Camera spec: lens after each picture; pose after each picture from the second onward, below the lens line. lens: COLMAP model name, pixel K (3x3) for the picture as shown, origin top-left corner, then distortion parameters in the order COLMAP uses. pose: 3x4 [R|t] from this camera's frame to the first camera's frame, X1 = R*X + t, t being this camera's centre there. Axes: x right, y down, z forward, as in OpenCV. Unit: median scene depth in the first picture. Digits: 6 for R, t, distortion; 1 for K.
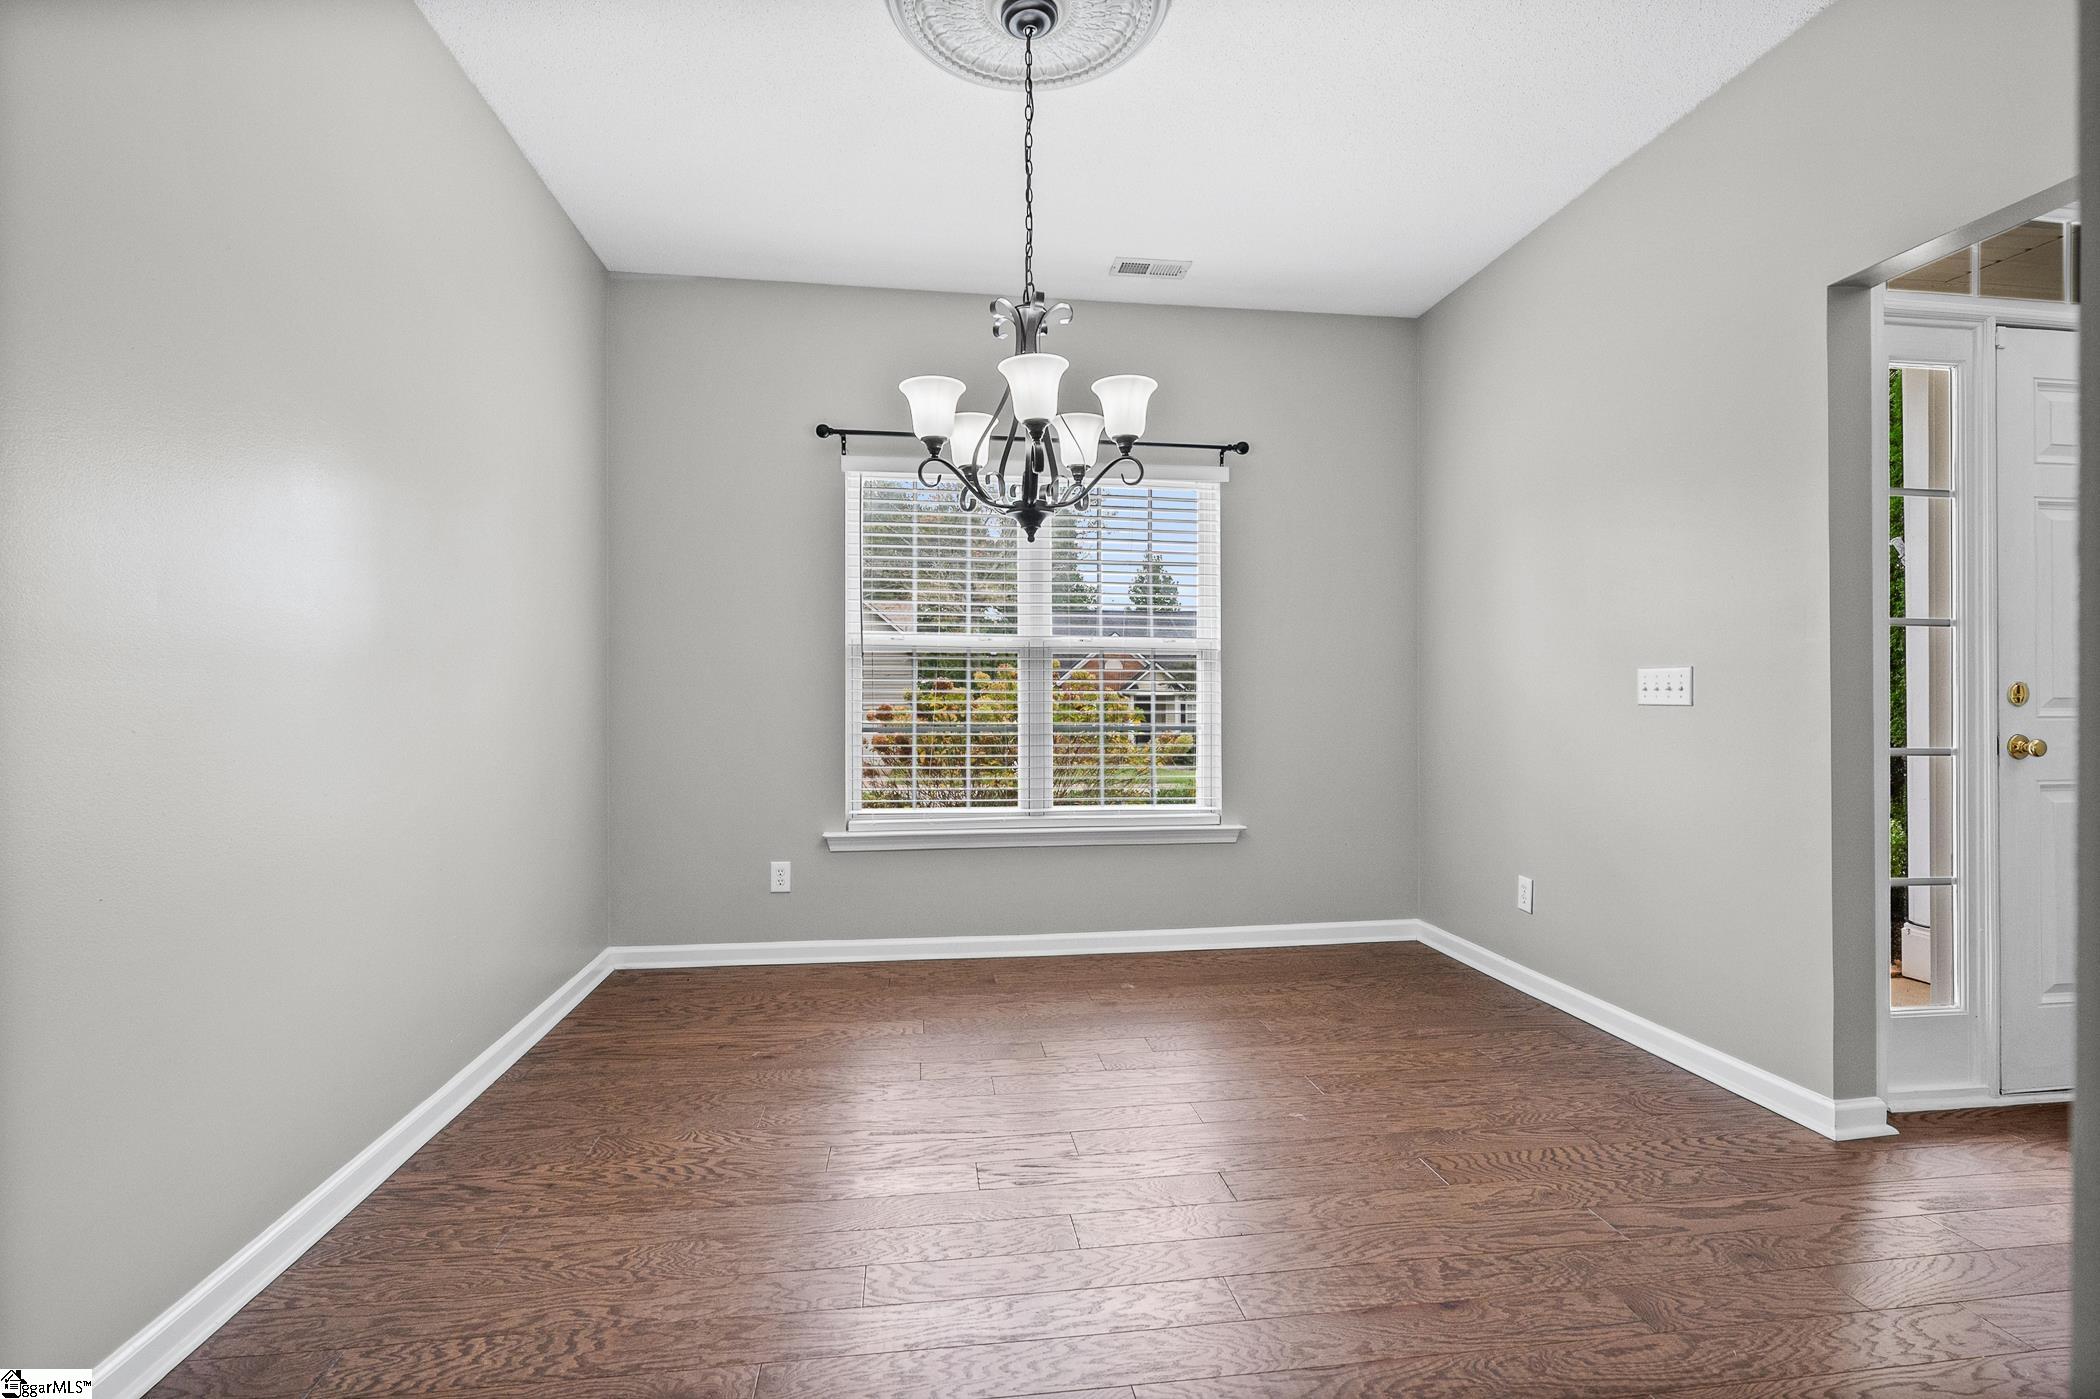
lens RADIAL K [[965.2, 0, 1047.2], [0, 965.2, 706.6], [0, 0, 1]] dist [-0.000995, -0.000280]
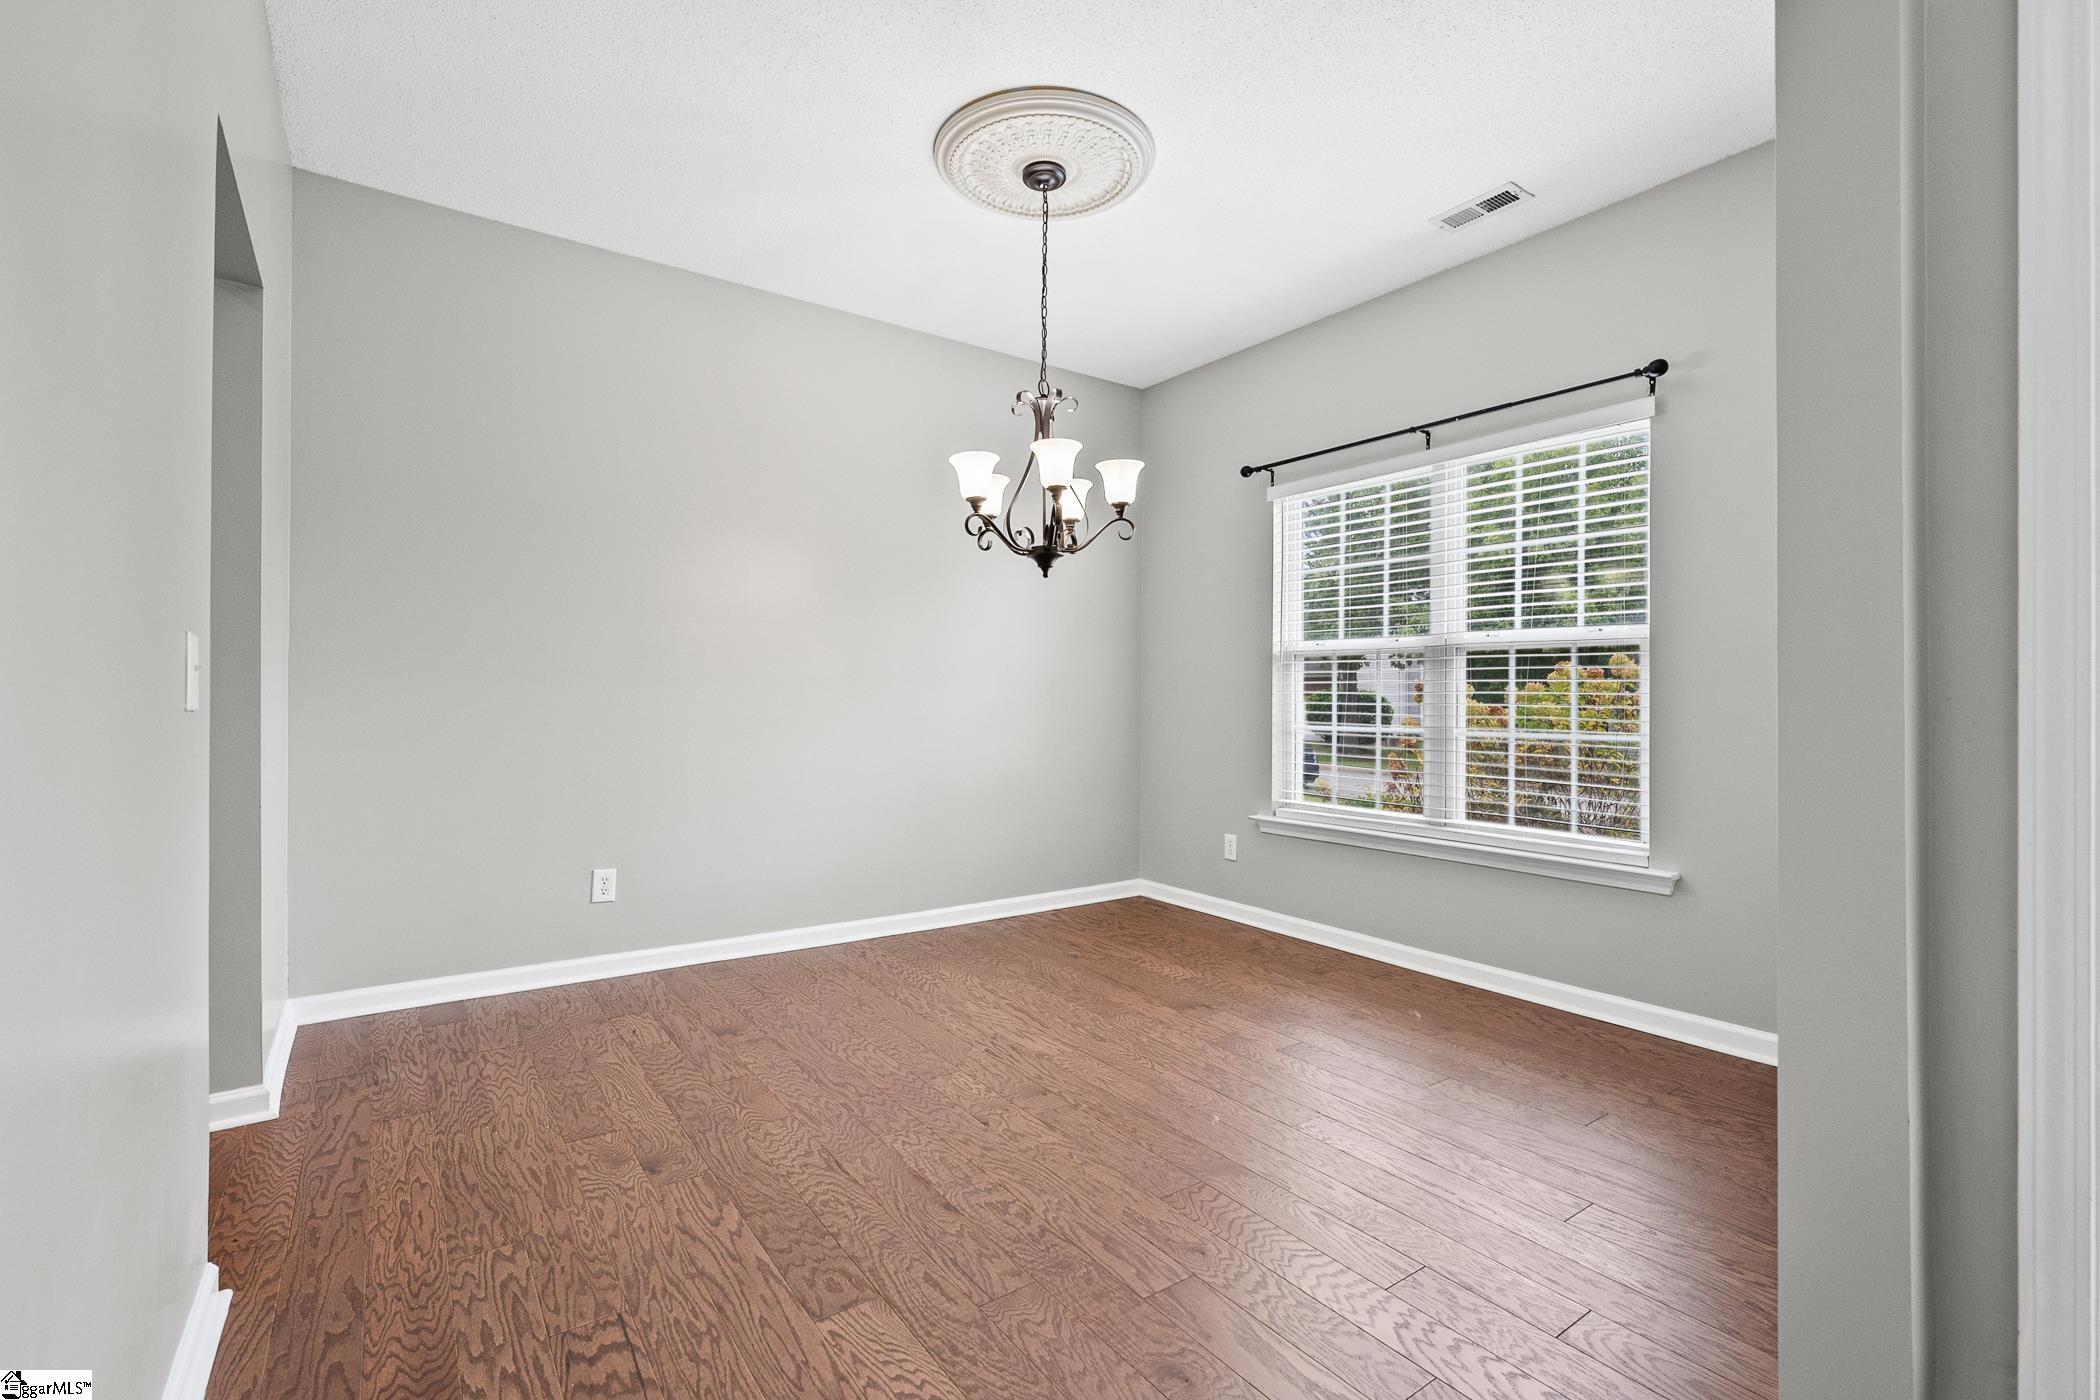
lens RADIAL K [[961.8, 0, 1050.0], [0, 961.8, 700.0], [0, 0, 1]] dist [-0.003023, -0.000348]
pose [[0.445930, 0.004882, -0.895055, 0.766938], [-0.012842, 0.999917, -0.000944, -0.003360], [0.894976, 0.011915, 0.445956, 0.287439]]
